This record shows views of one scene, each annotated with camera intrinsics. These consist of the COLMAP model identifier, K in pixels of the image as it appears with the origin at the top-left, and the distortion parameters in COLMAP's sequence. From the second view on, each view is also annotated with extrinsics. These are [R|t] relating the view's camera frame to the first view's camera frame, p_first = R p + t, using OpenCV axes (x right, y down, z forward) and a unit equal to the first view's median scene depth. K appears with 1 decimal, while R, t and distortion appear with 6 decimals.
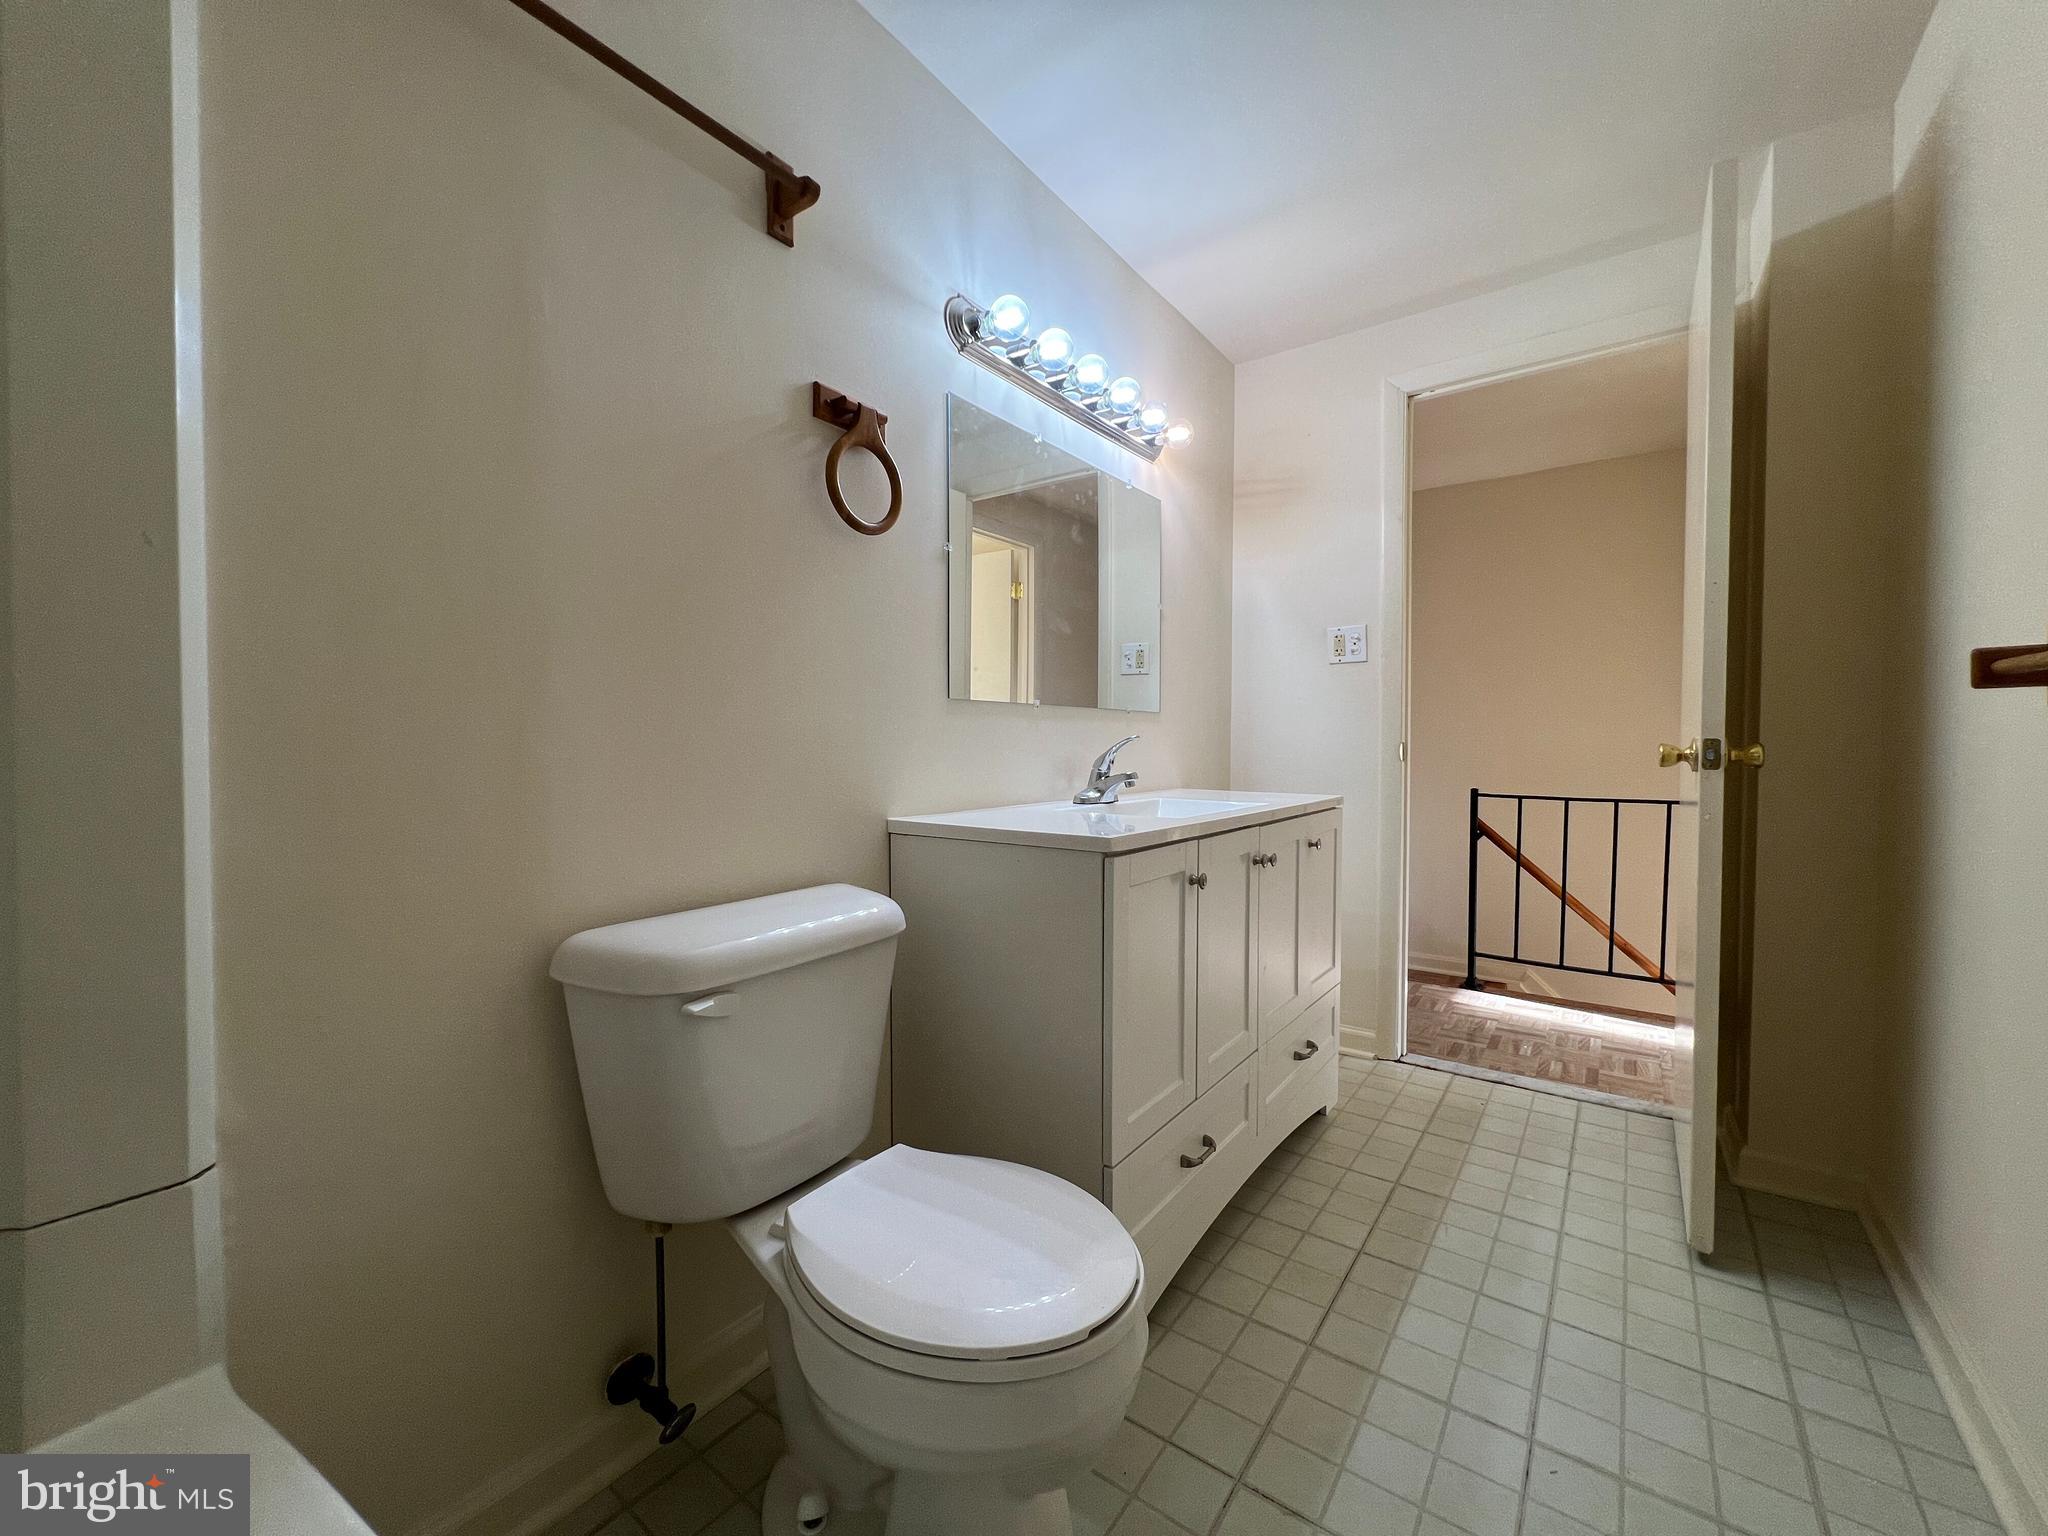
lens RADIAL K [[814.0, 0, 1014.6], [0, 814.0, 766.7], [0, 0, 1]] dist [-0.001768, -0.000290]
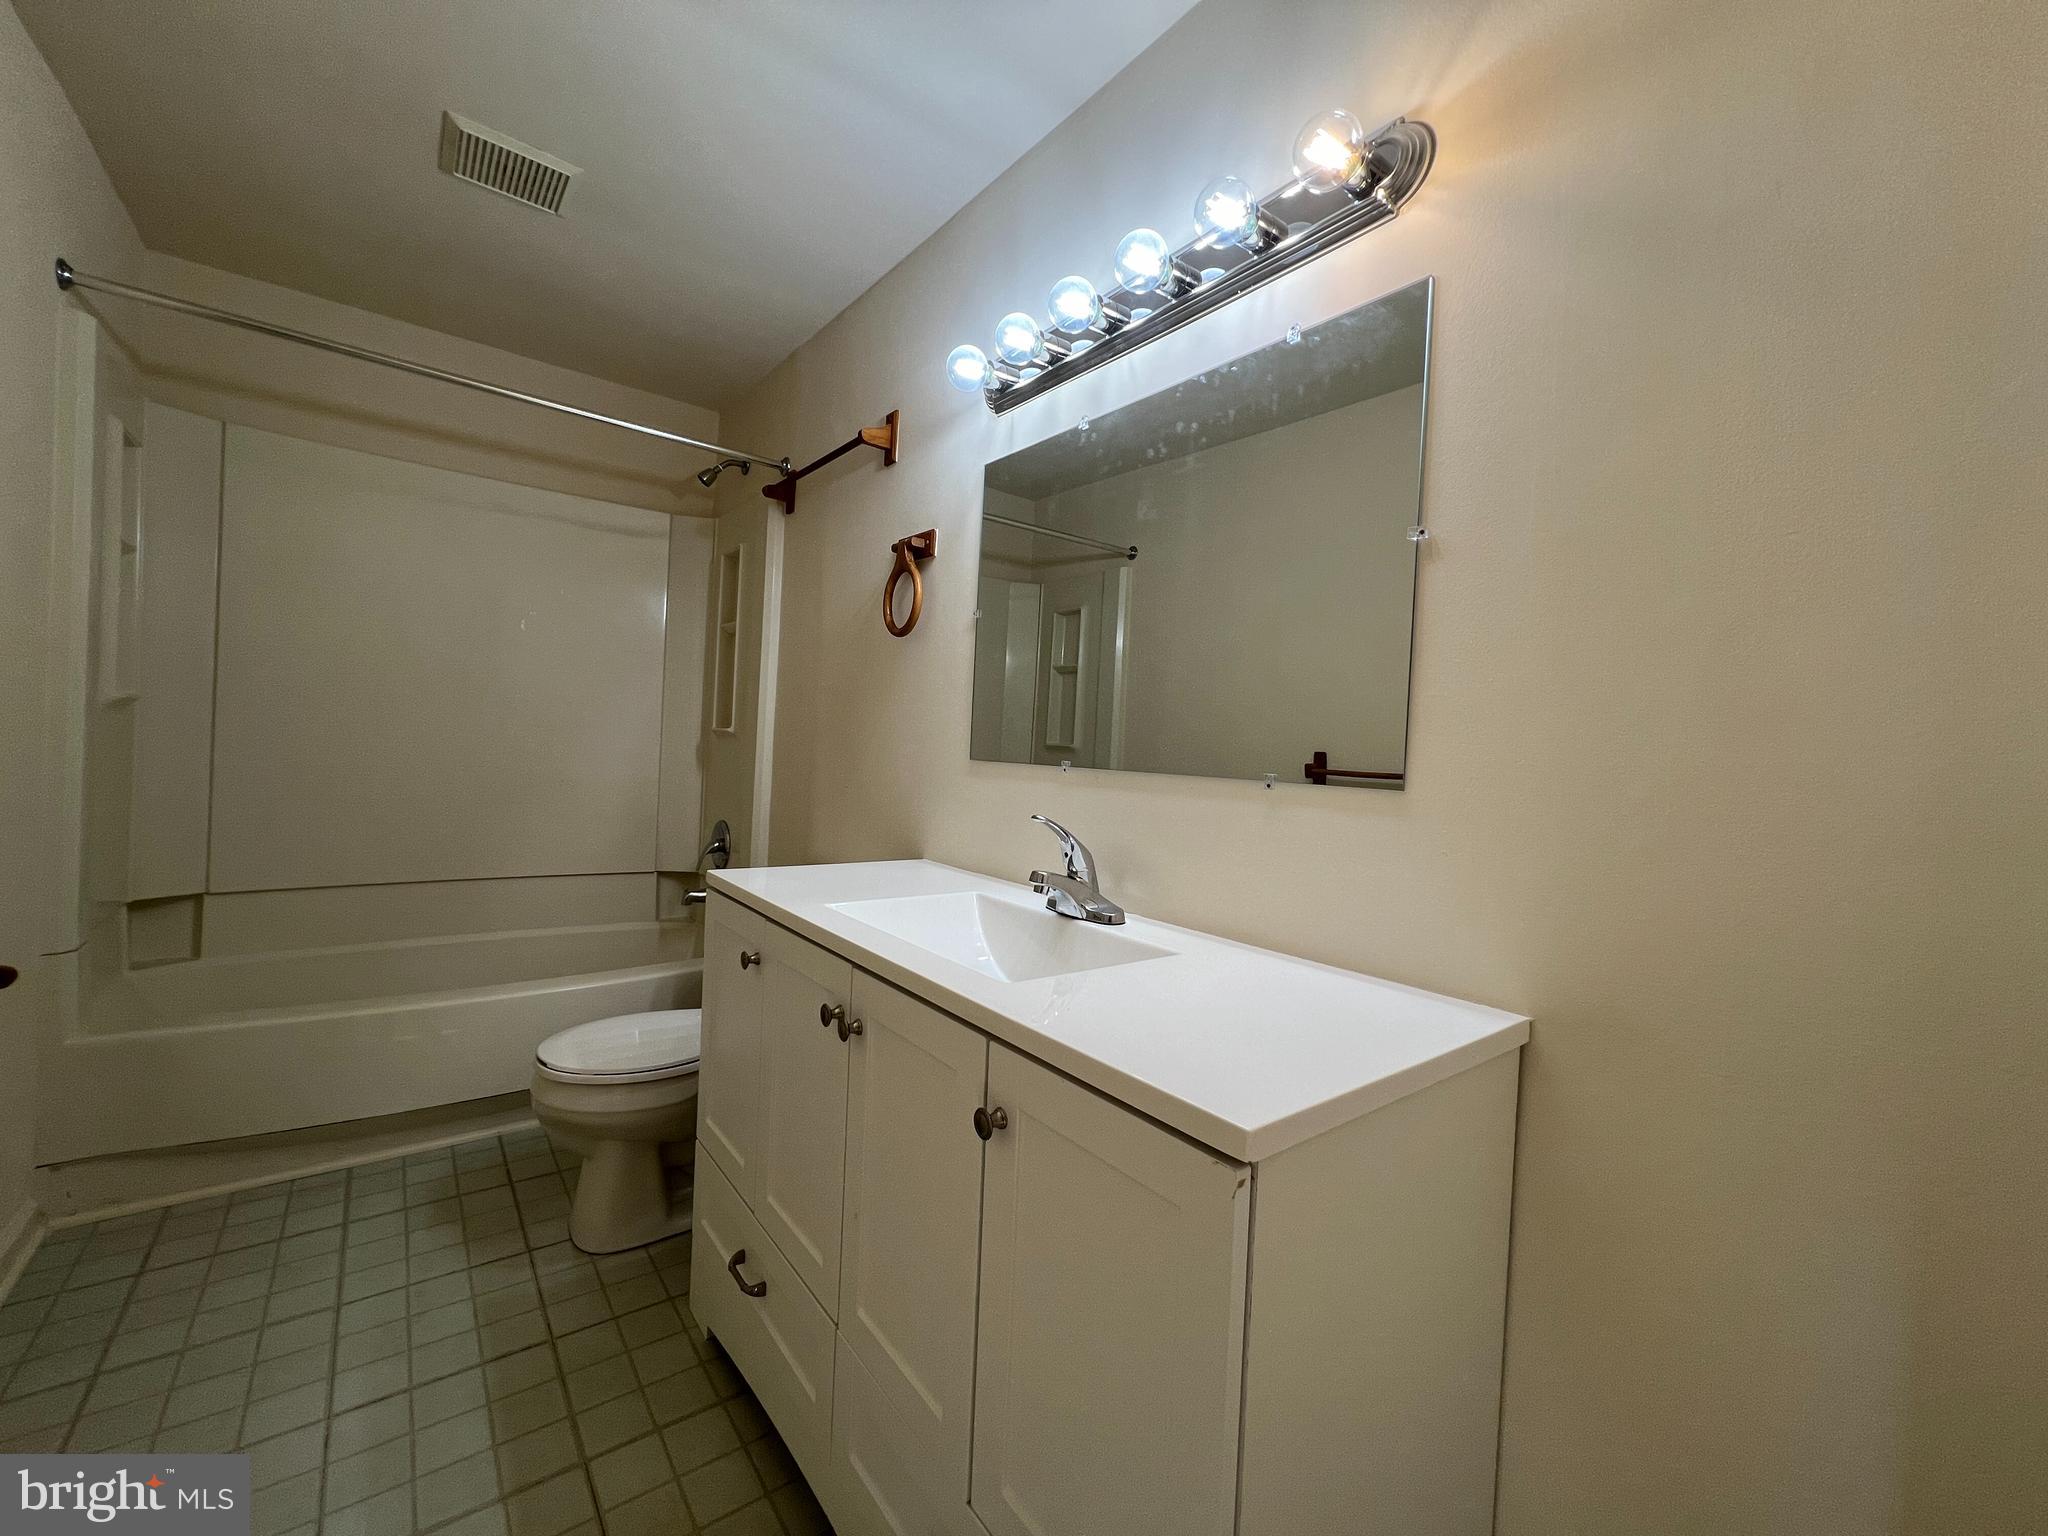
lens RADIAL K [[814.0, 0, 1014.5], [0, 814.0, 765.5], [0, 0, 1]] dist [-0.001768, -0.000290]
pose [[-0.263886, -0.000283, -0.964554, 1.042033], [-0.078254, 0.996710, 0.021116, -0.117750], [0.961374, 0.081052, -0.263040, 1.529726]]
